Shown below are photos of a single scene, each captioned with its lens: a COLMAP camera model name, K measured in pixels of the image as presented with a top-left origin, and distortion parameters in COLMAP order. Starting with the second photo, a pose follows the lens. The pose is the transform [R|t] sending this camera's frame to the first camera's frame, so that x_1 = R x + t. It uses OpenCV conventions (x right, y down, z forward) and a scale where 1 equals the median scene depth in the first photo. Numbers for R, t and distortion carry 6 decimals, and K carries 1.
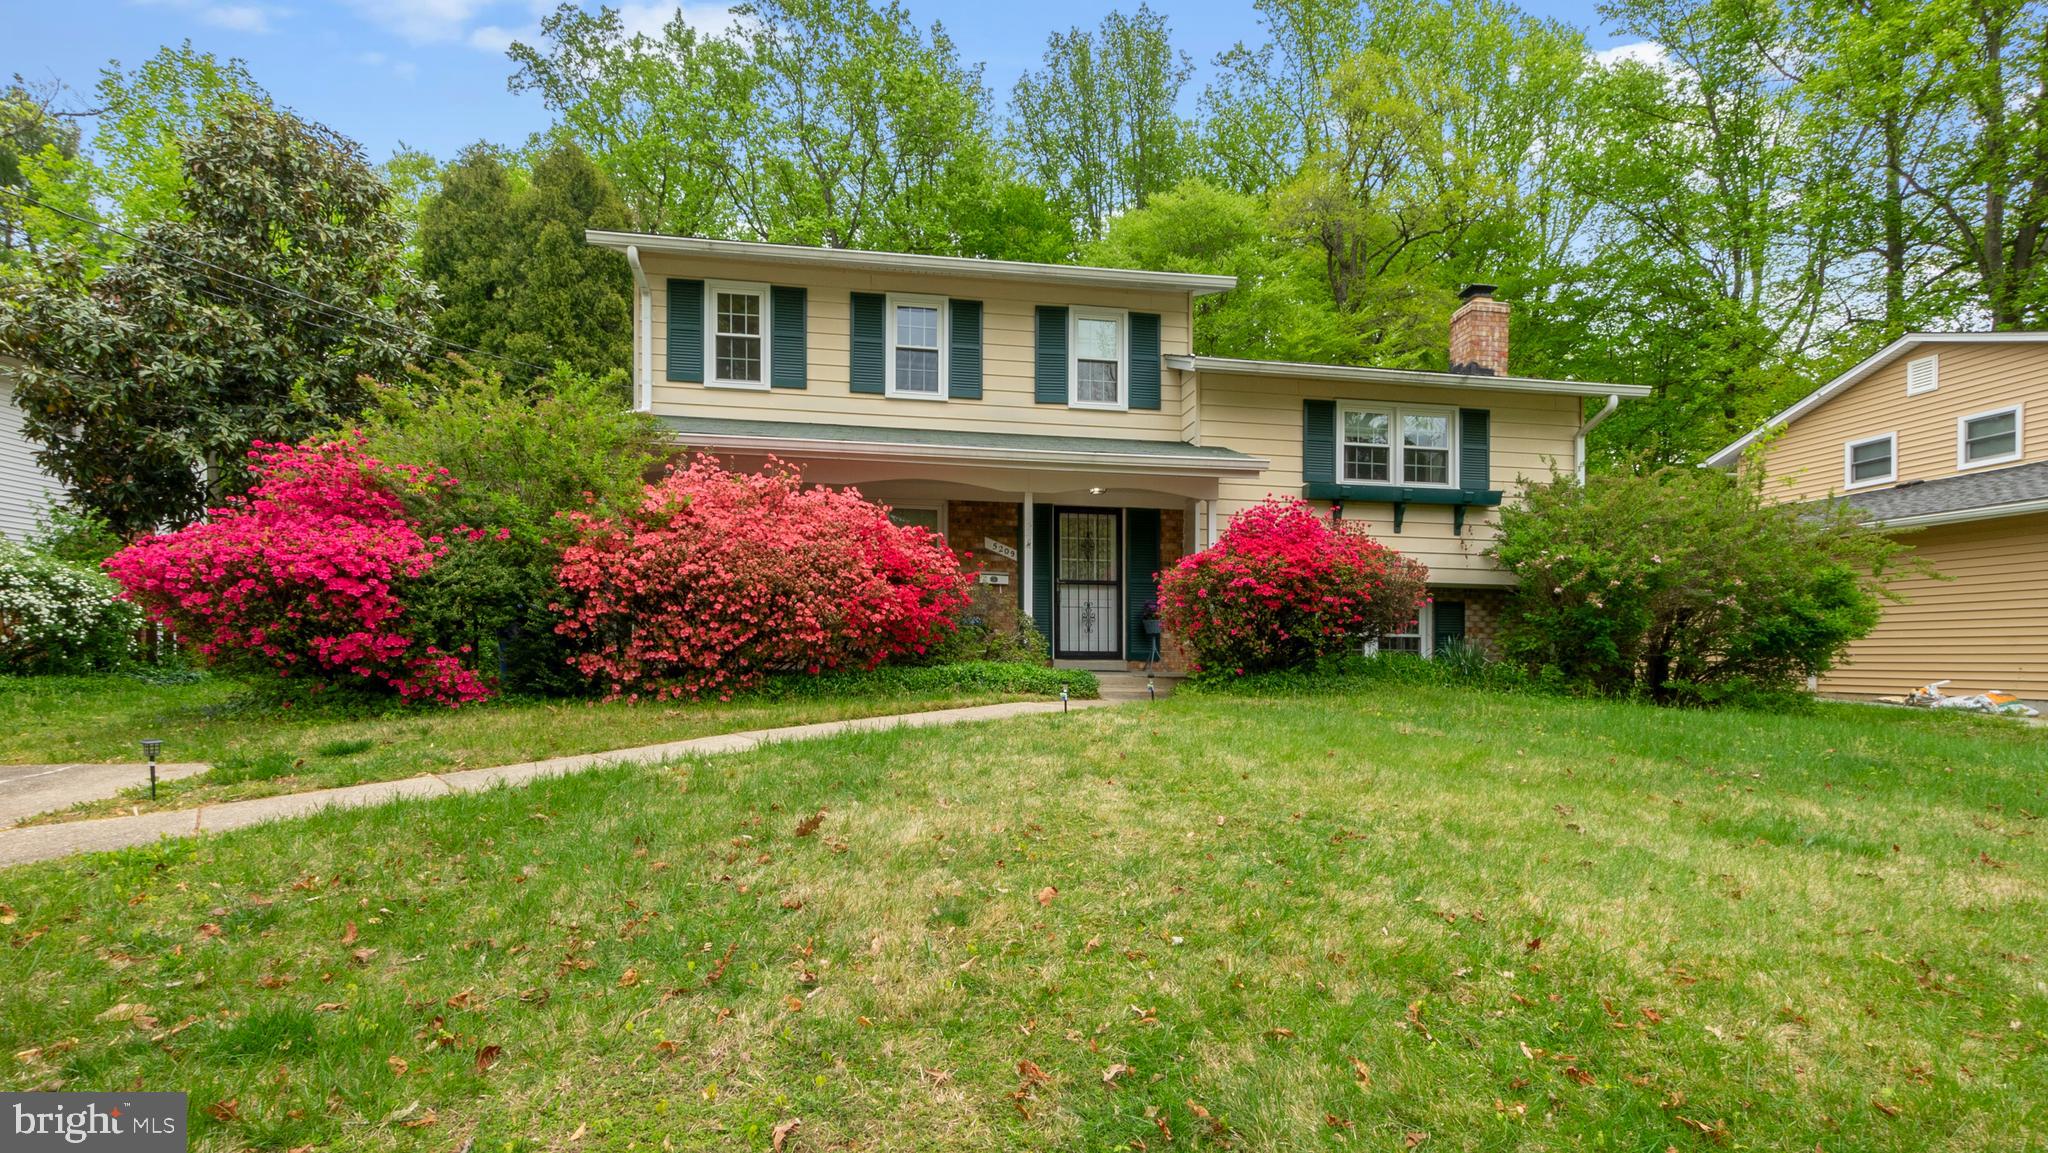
lens RADIAL K [[915.3, 0, 1024.6], [0, 915.3, 638.3], [0, 0, 1]] dist [-0.001129, -0.000256]
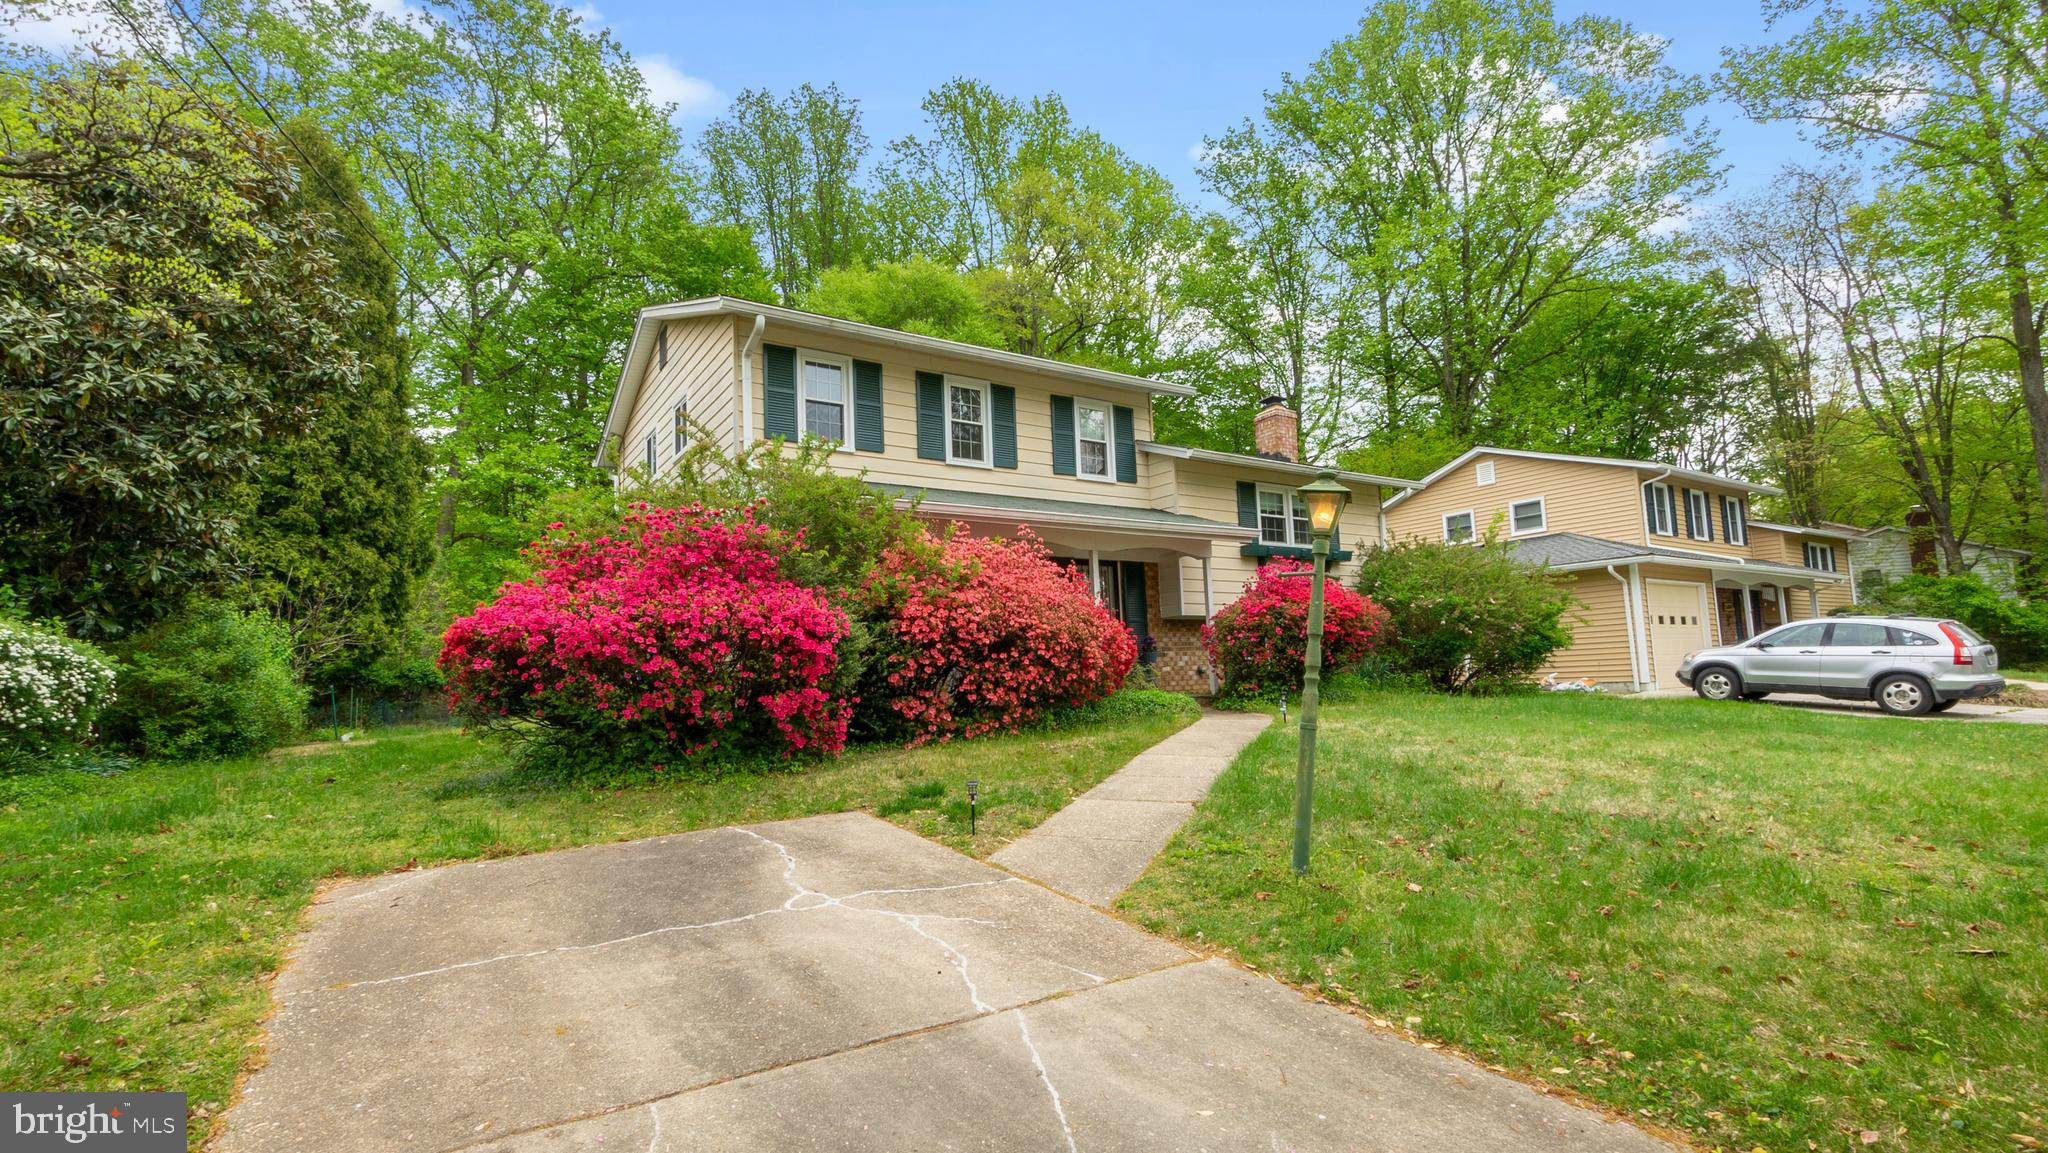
lens RADIAL K [[900.2, 0, 1024.0], [0, 900.2, 576.5], [0, 0, 1]] dist [-0.000460, 0.000156]
pose [[0.910322, 0.001845, 0.413897, -0.514201], [0.038225, 0.995342, -0.088508, -0.019195], [-0.412132, 0.096392, 0.906011, -0.043908]]
